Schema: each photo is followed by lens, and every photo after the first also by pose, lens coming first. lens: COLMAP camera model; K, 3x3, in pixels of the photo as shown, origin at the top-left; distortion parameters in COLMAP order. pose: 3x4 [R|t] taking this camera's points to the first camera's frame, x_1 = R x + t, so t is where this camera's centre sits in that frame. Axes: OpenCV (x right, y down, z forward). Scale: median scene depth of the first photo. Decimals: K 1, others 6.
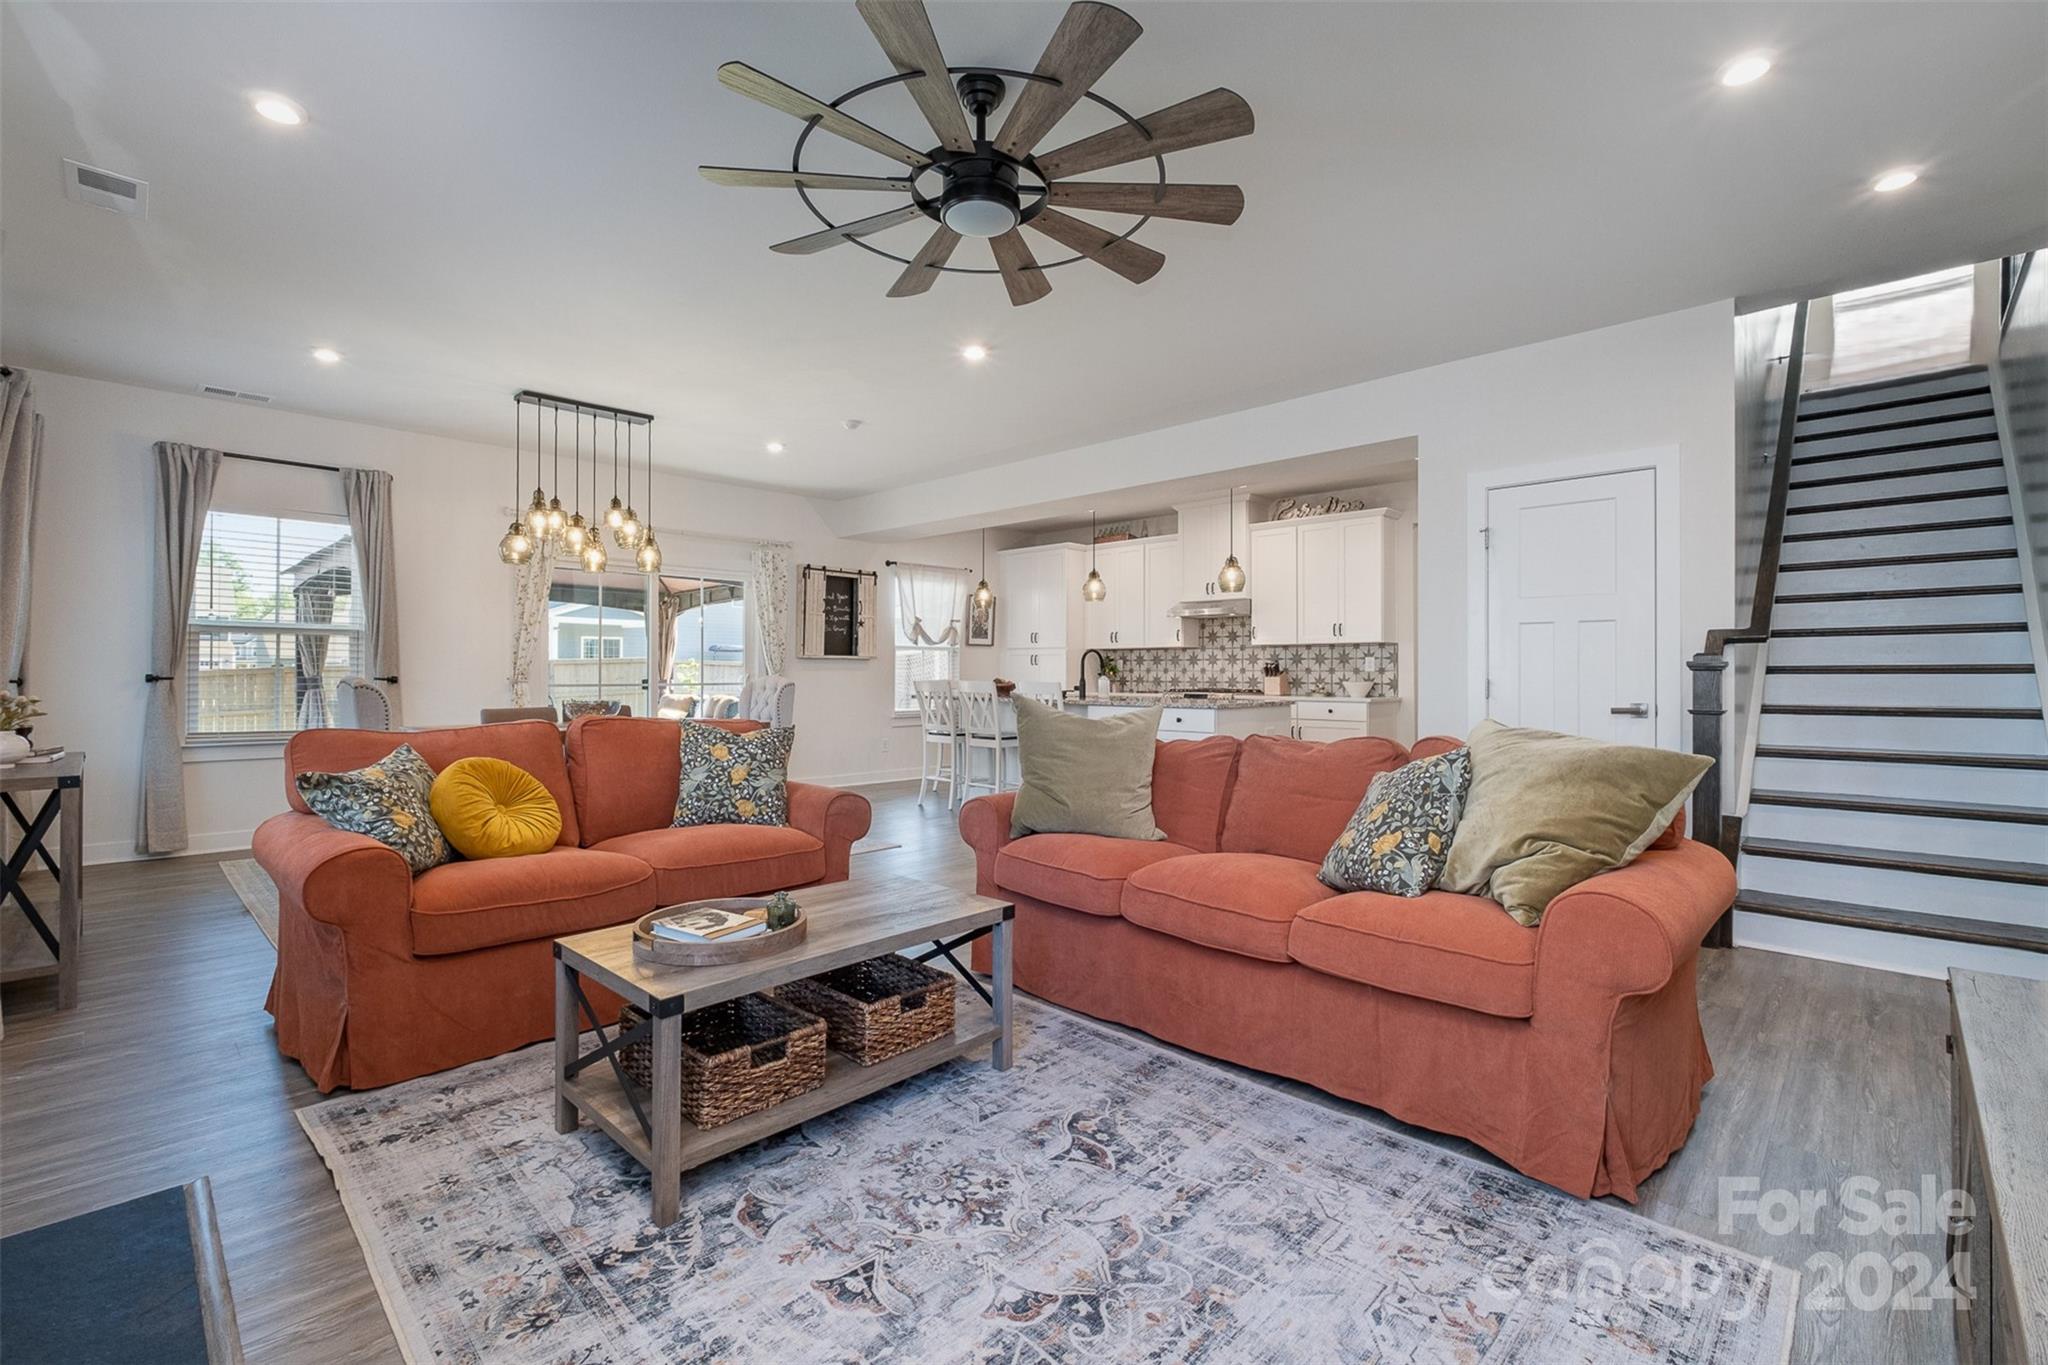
lens RADIAL K [[895.1, 0, 1022.4], [0, 895.1, 678.6], [0, 0, 1]] dist [0.000444, -0.001990]
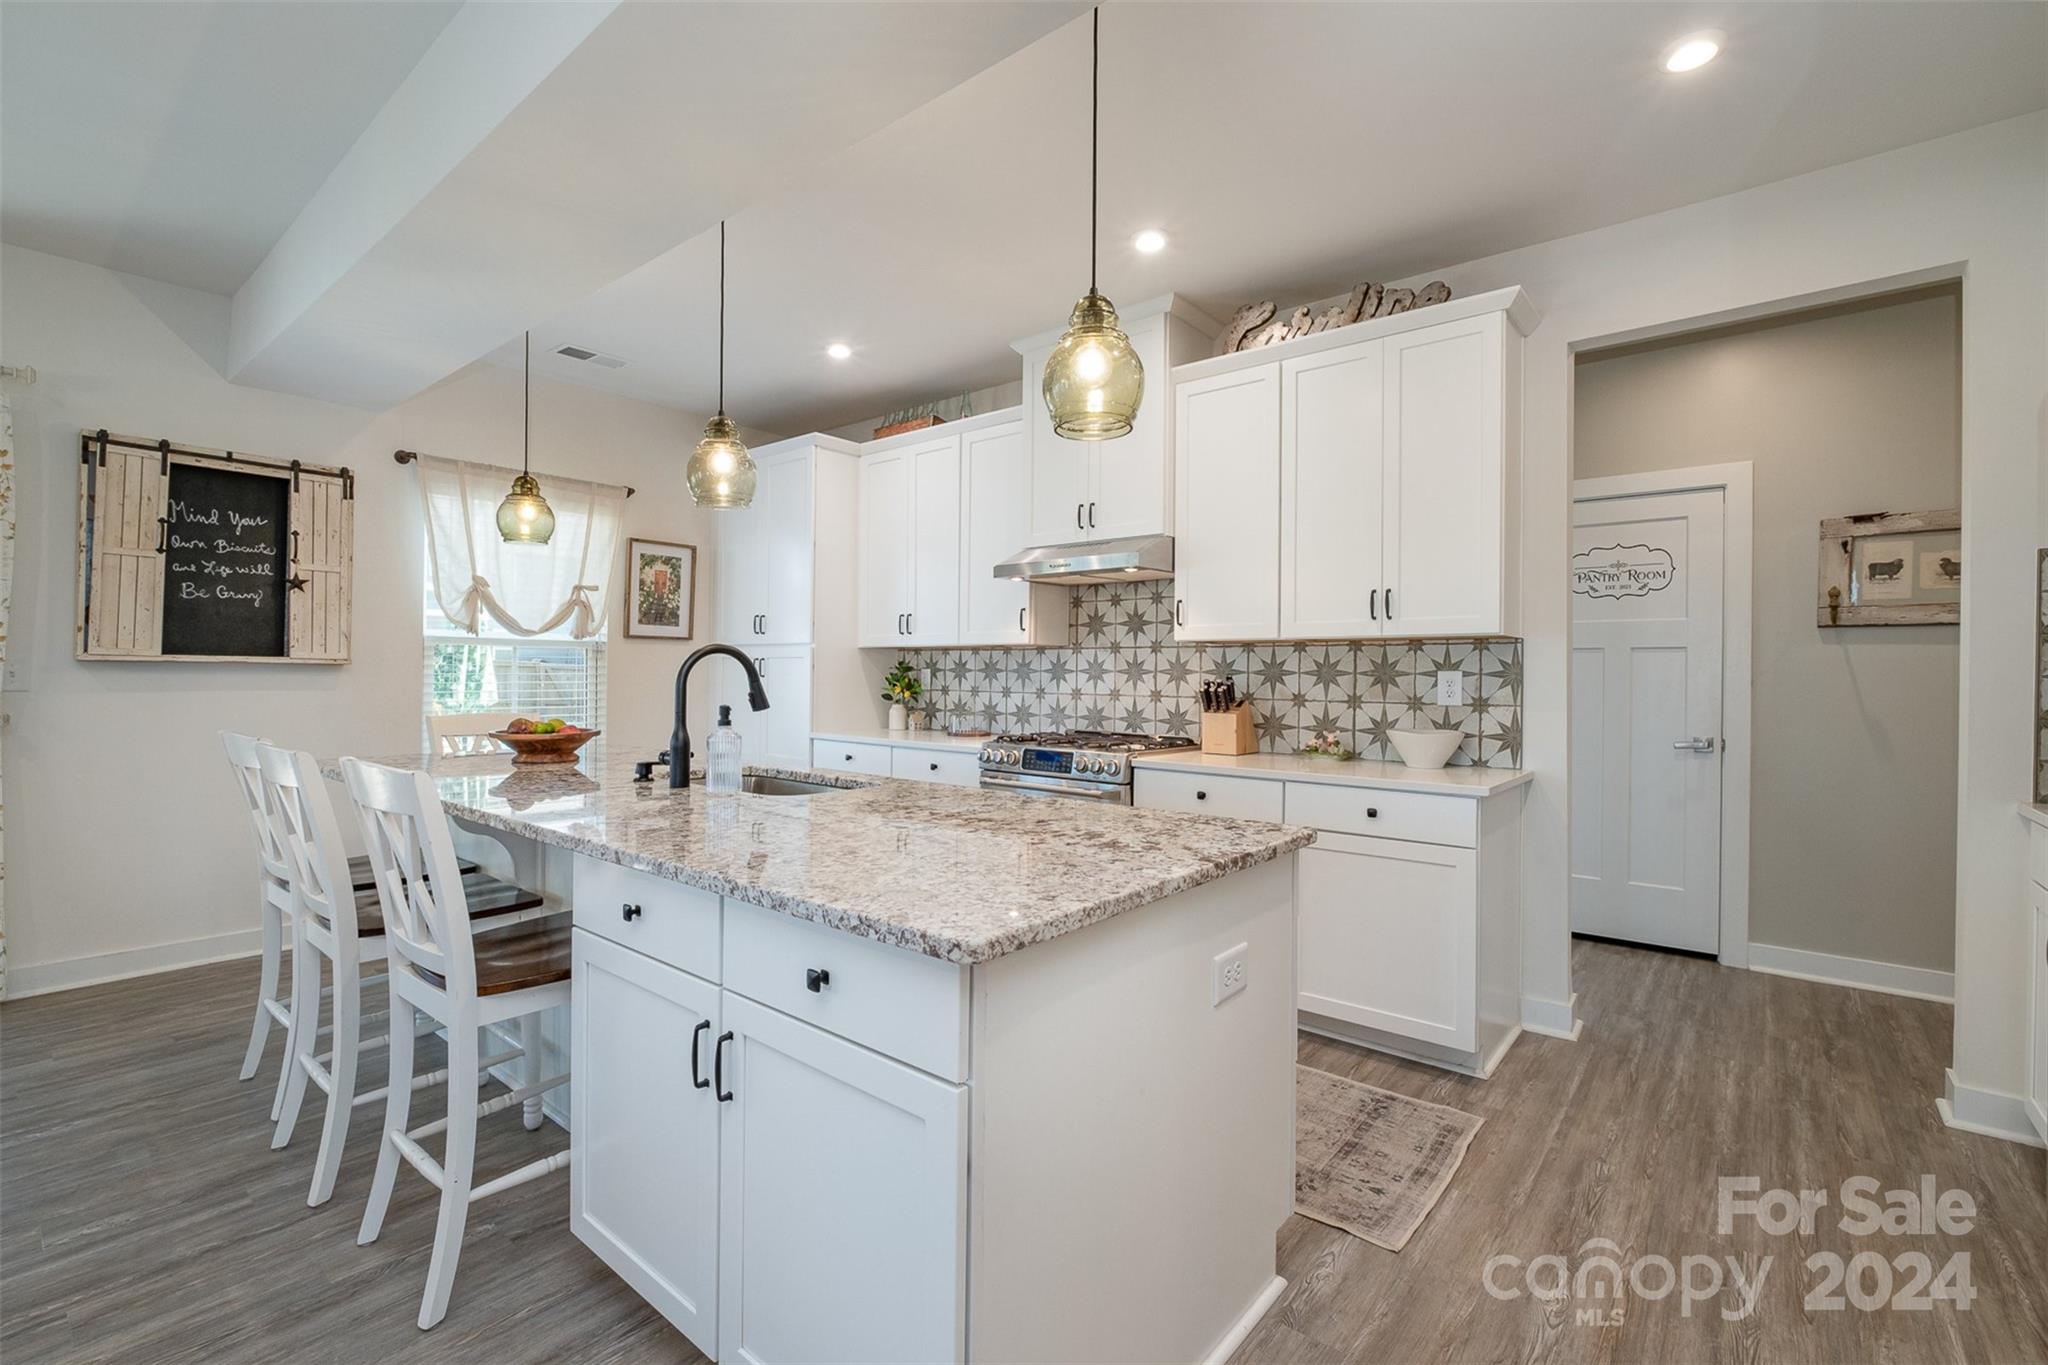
lens RADIAL K [[895.1, 0, 1018.3], [0, 895.1, 669.8], [0, 0, 1]] dist [0.000444, -0.001990]
pose [[0.997537, 0.008188, 0.069665, 0.142140], [-0.007473, 0.999917, -0.010523, -0.017060], [-0.069746, 0.009977, 0.997515, 0.539726]]
